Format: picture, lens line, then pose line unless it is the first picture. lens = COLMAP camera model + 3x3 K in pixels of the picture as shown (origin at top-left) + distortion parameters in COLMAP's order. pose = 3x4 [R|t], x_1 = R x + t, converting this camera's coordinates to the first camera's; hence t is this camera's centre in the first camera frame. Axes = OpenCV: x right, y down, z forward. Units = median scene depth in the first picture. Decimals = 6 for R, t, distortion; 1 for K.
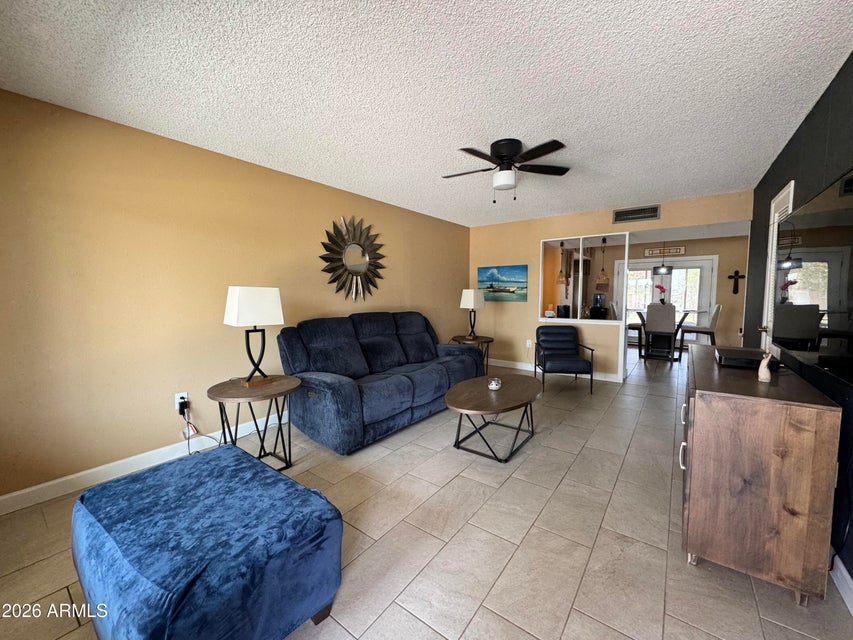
lens RADIAL K [[341.0, 0, 424.4], [0, 341.0, 320.9], [0, 0, 1]] dist [-0.005541, 0.001027]
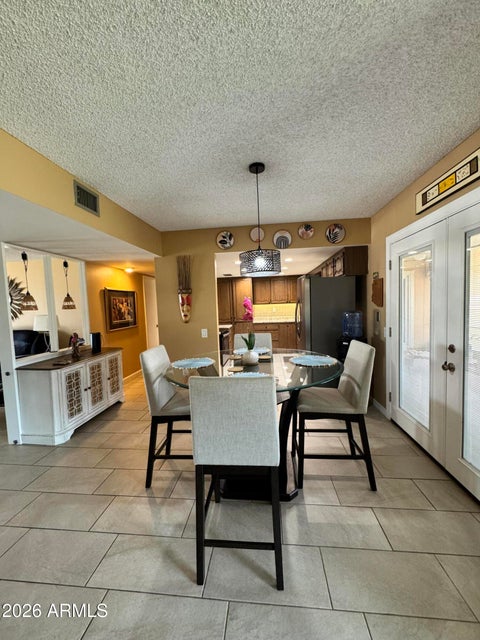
lens RADIAL K [[255.9, 0, 241.7], [0, 255.9, 319.4], [0, 0, 1]] dist [-0.005541, 0.001027]
pose [[0.520149, 0.045983, -0.852837, 1.487159], [-0.033600, 0.998878, 0.033364, -0.151272], [0.853414, 0.011301, 0.521111, 1.278112]]
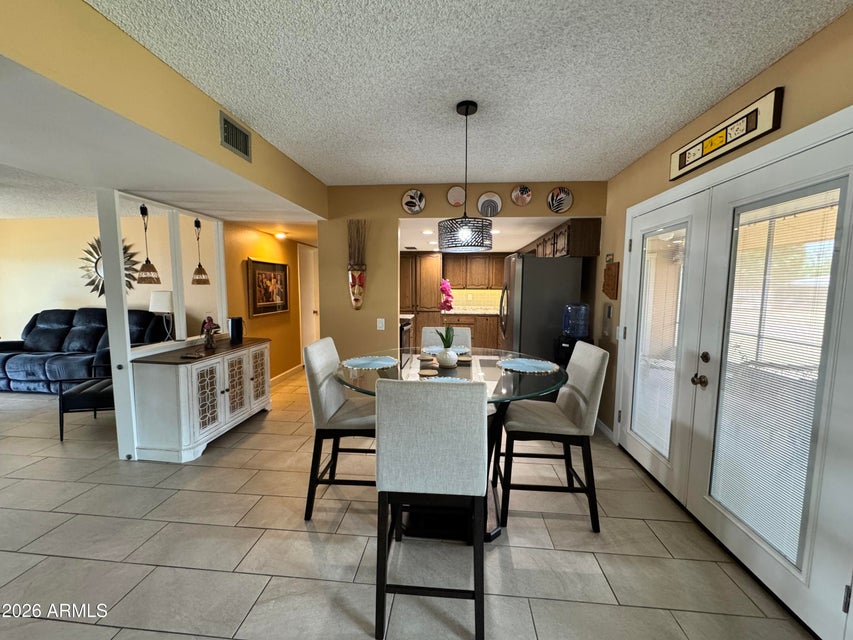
lens RADIAL K [[341.0, 0, 428.7], [0, 341.0, 319.2], [0, 0, 1]] dist [-0.005541, 0.001027]
pose [[0.533507, 0.095884, -0.840343, 1.483630], [-0.076945, 0.994936, 0.064674, -0.150344], [0.842288, 0.030156, 0.538183, 1.255180]]
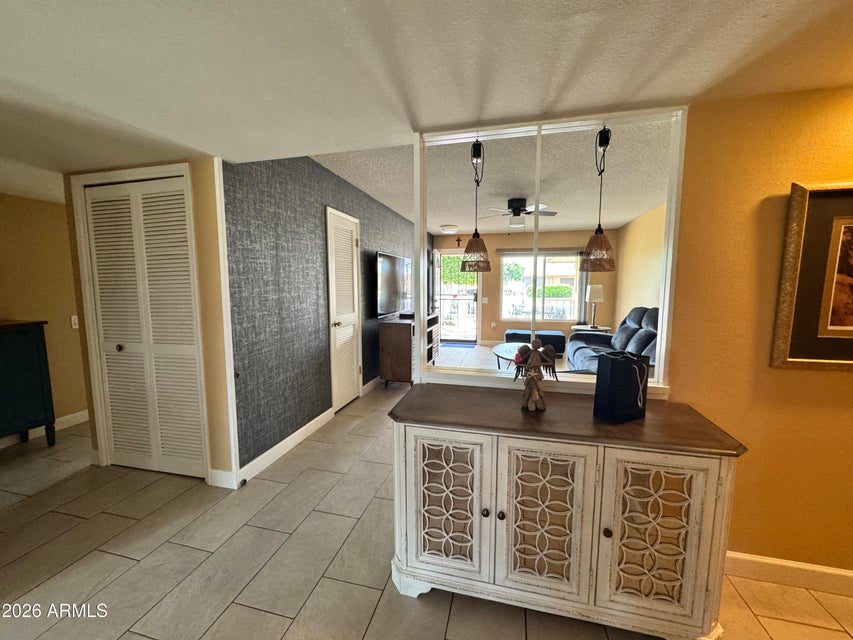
lens RADIAL K [[341.0, 0, 425.6], [0, 341.0, 321.1], [0, 0, 1]] dist [-0.005541, 0.001027]
pose [[-0.918987, 0.056082, -0.390279, 0.828765], [-0.018142, 0.982770, 0.183938, -0.149555], [0.393870, 0.176117, -0.902136, 1.511684]]
